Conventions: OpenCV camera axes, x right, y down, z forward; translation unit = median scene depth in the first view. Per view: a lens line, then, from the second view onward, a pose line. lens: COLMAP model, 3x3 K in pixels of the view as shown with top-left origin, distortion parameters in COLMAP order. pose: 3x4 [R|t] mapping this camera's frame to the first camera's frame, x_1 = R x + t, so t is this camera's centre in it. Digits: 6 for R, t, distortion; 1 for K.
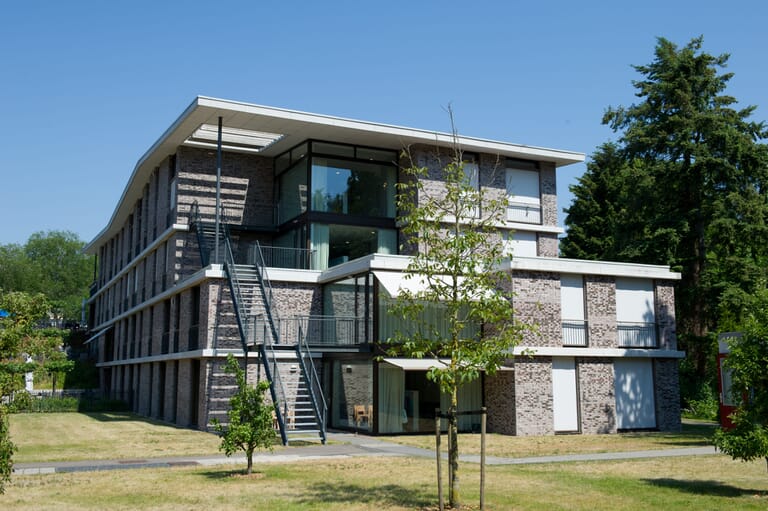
lens RADIAL K [[794.3, 0, 384.0], [0, 794.3, 255.5], [0, 0, 1]] dist [0.010946, 0.006781]
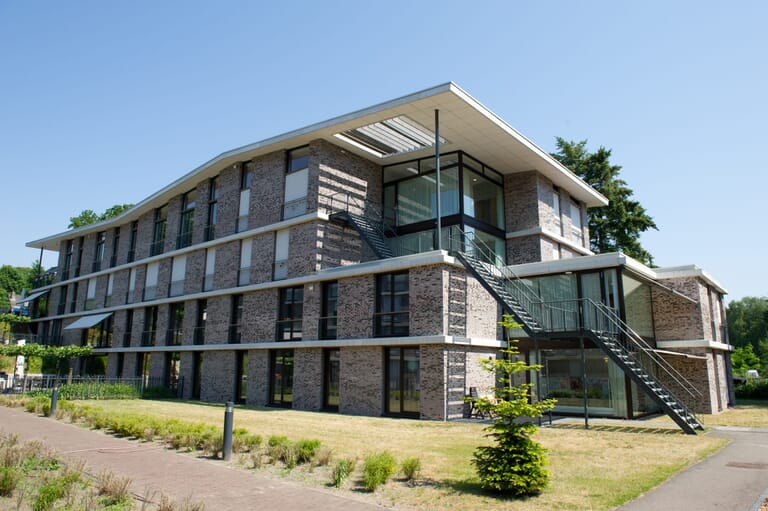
lens RADIAL K [[529.9, 0, 384.0], [0, 529.9, 255.5], [0, 0, 1]] dist [-0.060698, -0.001054]
pose [[0.911450, 0.091516, 0.401104, -0.478392], [-0.067051, 0.994953, -0.074645, 0.062444], [-0.405911, 0.041141, 0.912986, 0.373134]]
